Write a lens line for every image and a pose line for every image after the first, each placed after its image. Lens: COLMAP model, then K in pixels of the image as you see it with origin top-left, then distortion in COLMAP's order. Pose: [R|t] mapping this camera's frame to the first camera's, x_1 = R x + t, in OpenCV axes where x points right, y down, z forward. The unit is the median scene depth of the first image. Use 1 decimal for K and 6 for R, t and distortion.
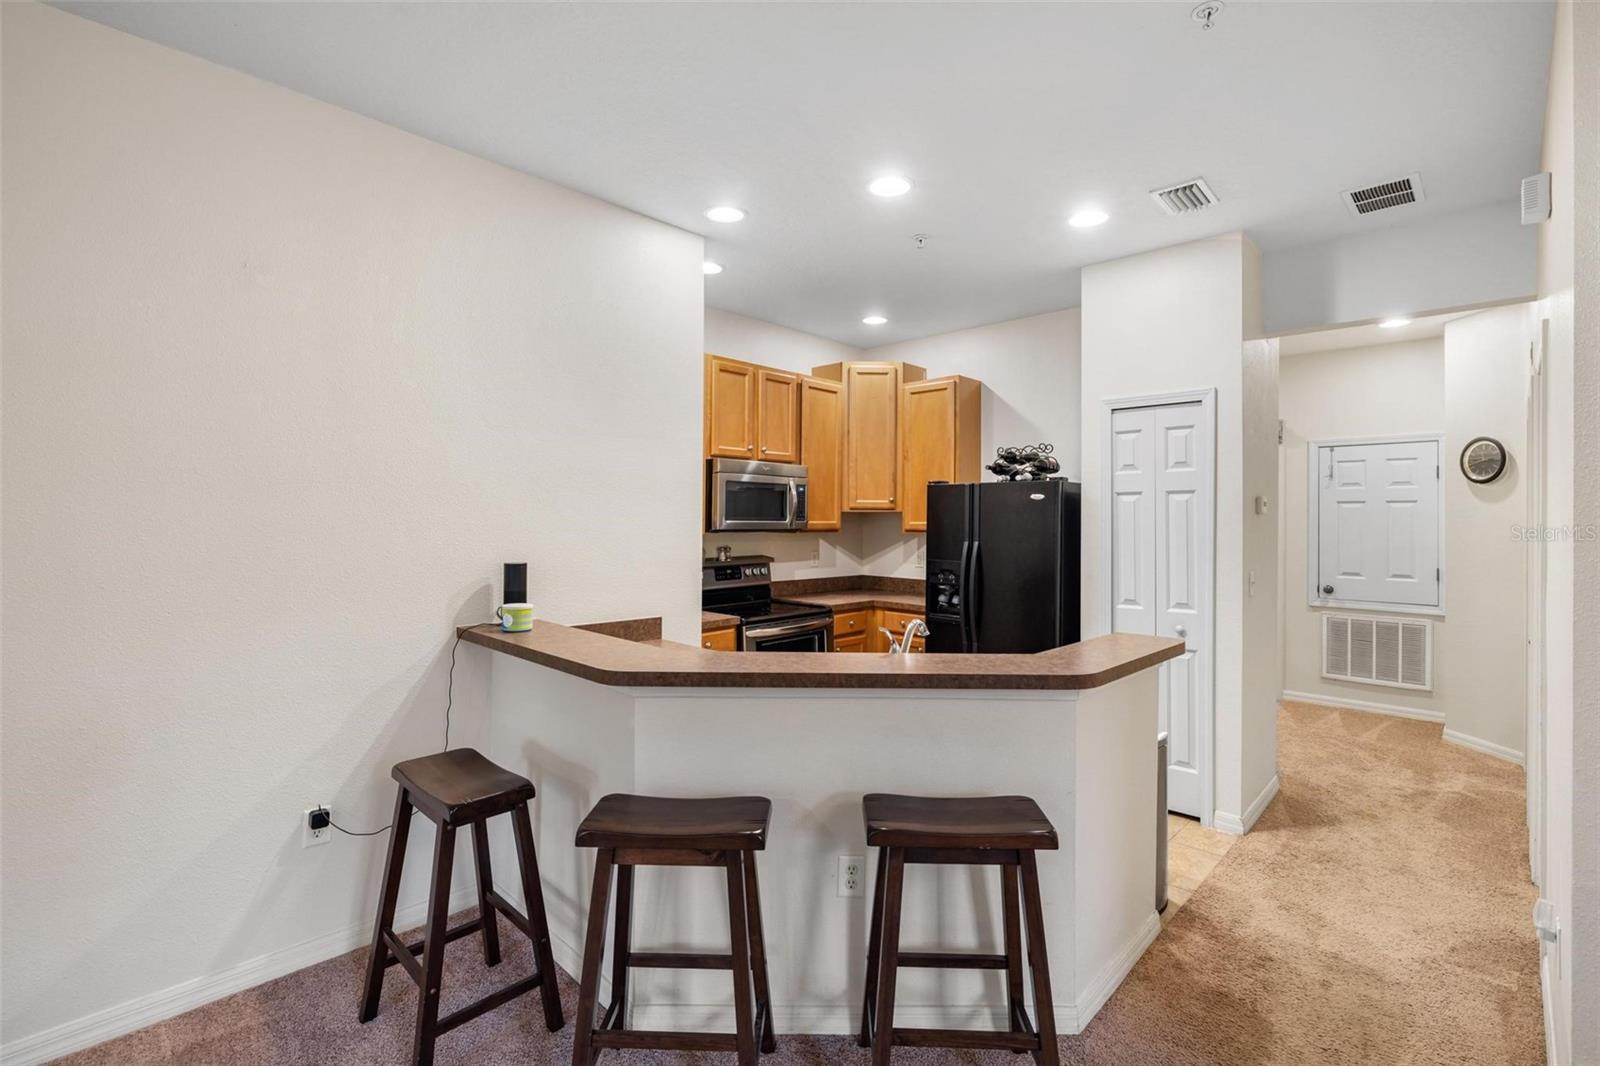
lens RADIAL K [[718.2, 0, 802.5], [0, 718.2, 520.6], [0, 0, 1]] dist [-0.002800, -0.000342]
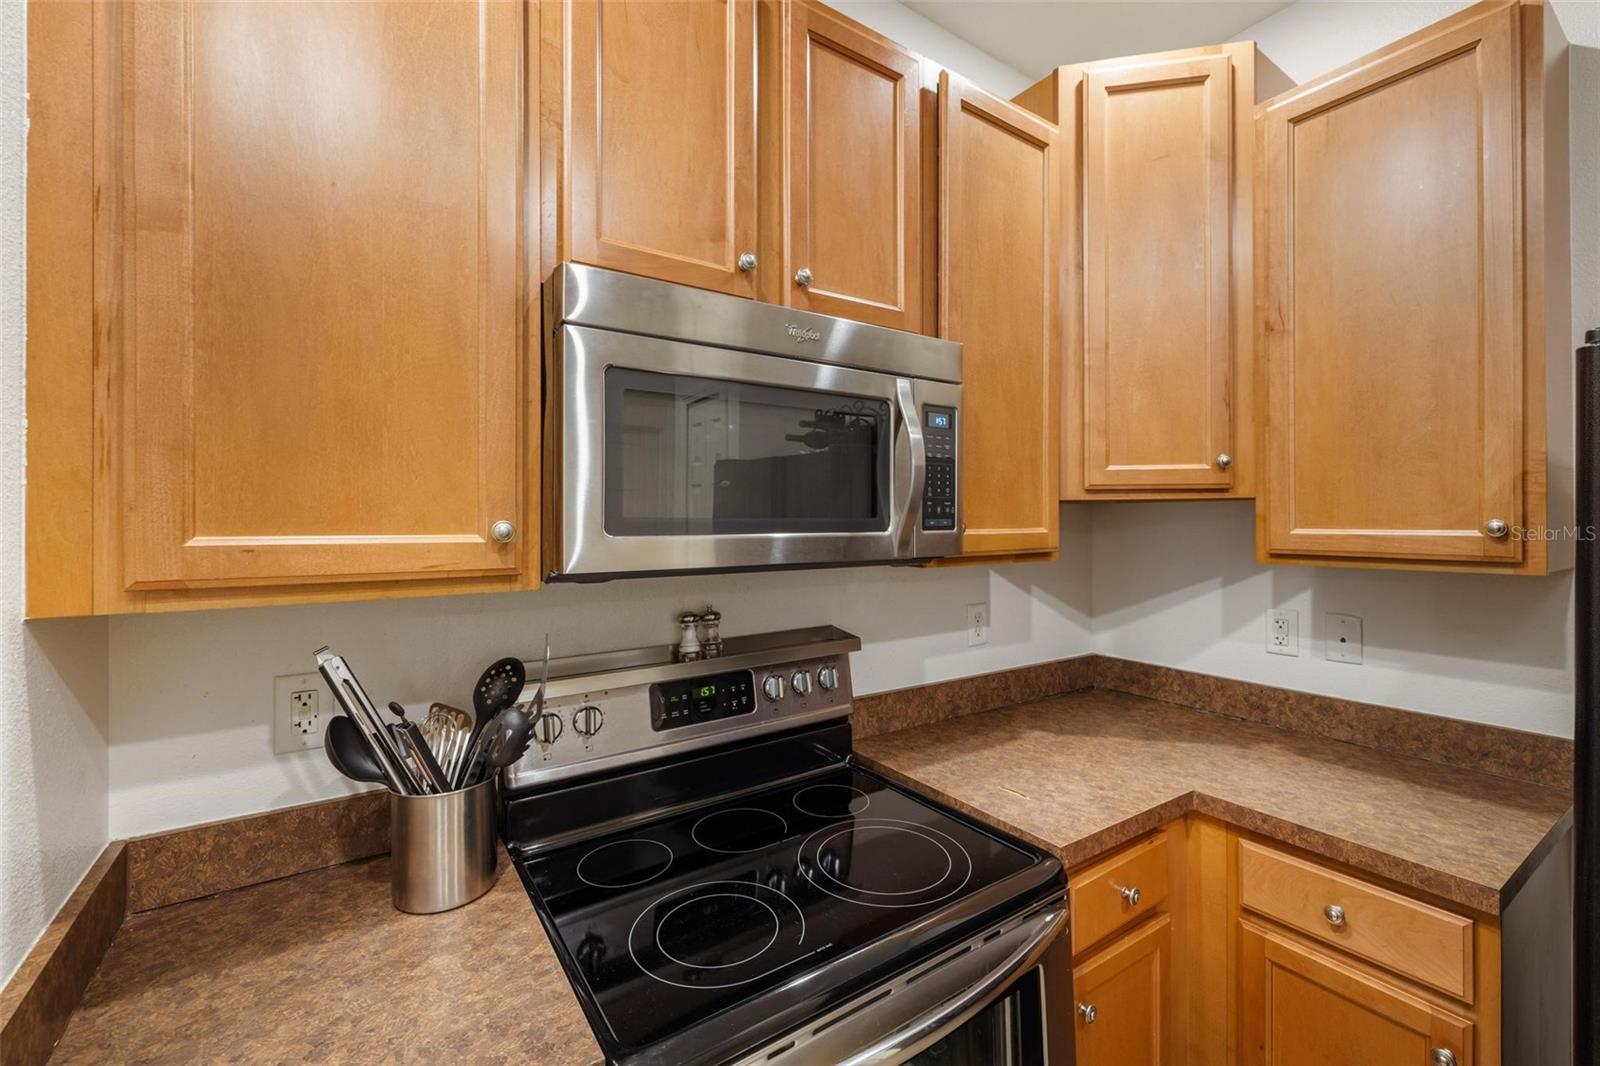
lens RADIAL K [[680.8, 0, 796.4], [0, 680.8, 524.9], [0, 0, 1]] dist [0.000540, 0.000075]
pose [[0.976767, -0.007657, -0.214169, 0.000263], [0.008877, 0.999949, 0.004736, -0.003287], [0.214122, -0.006527, 0.976785, 0.723247]]
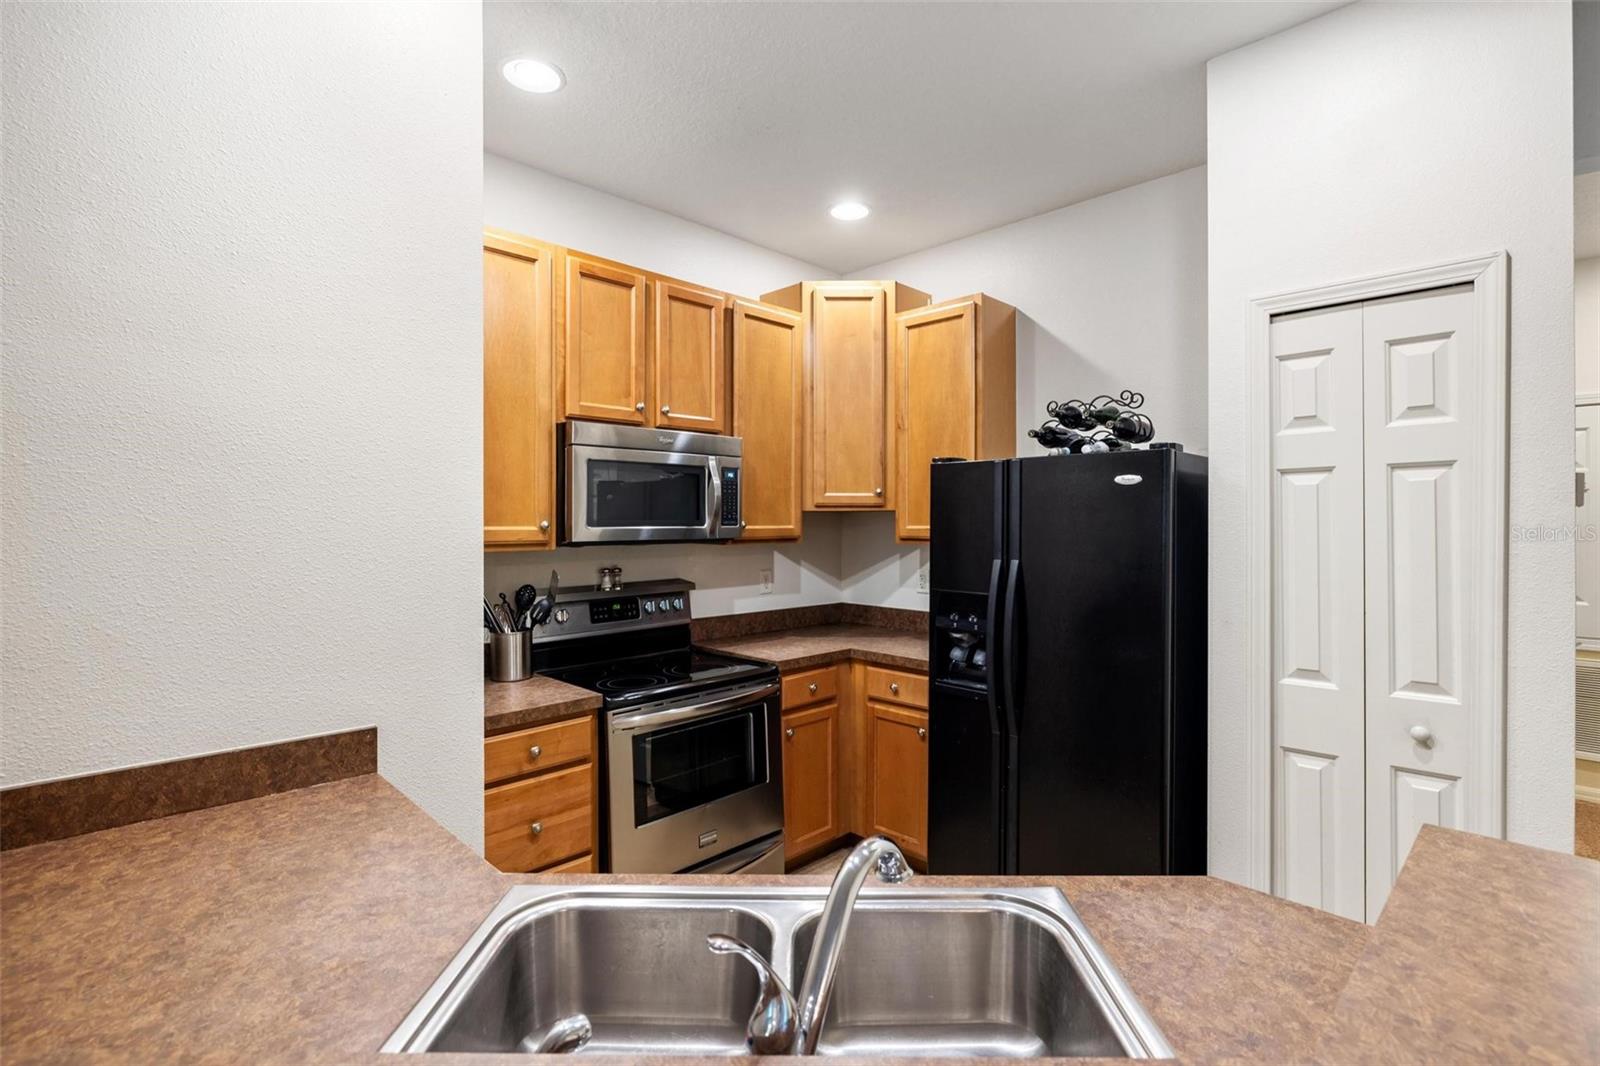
lens RADIAL K [[750.6, 0, 804.7], [0, 750.6, 529.6], [0, 0, 1]] dist [0.000944, 0.000289]
pose [[0.999911, -0.007522, -0.010997, 0.070579], [0.007623, 0.999929, 0.009123, -0.001579], [0.010927, -0.009206, 0.999898, 0.349268]]
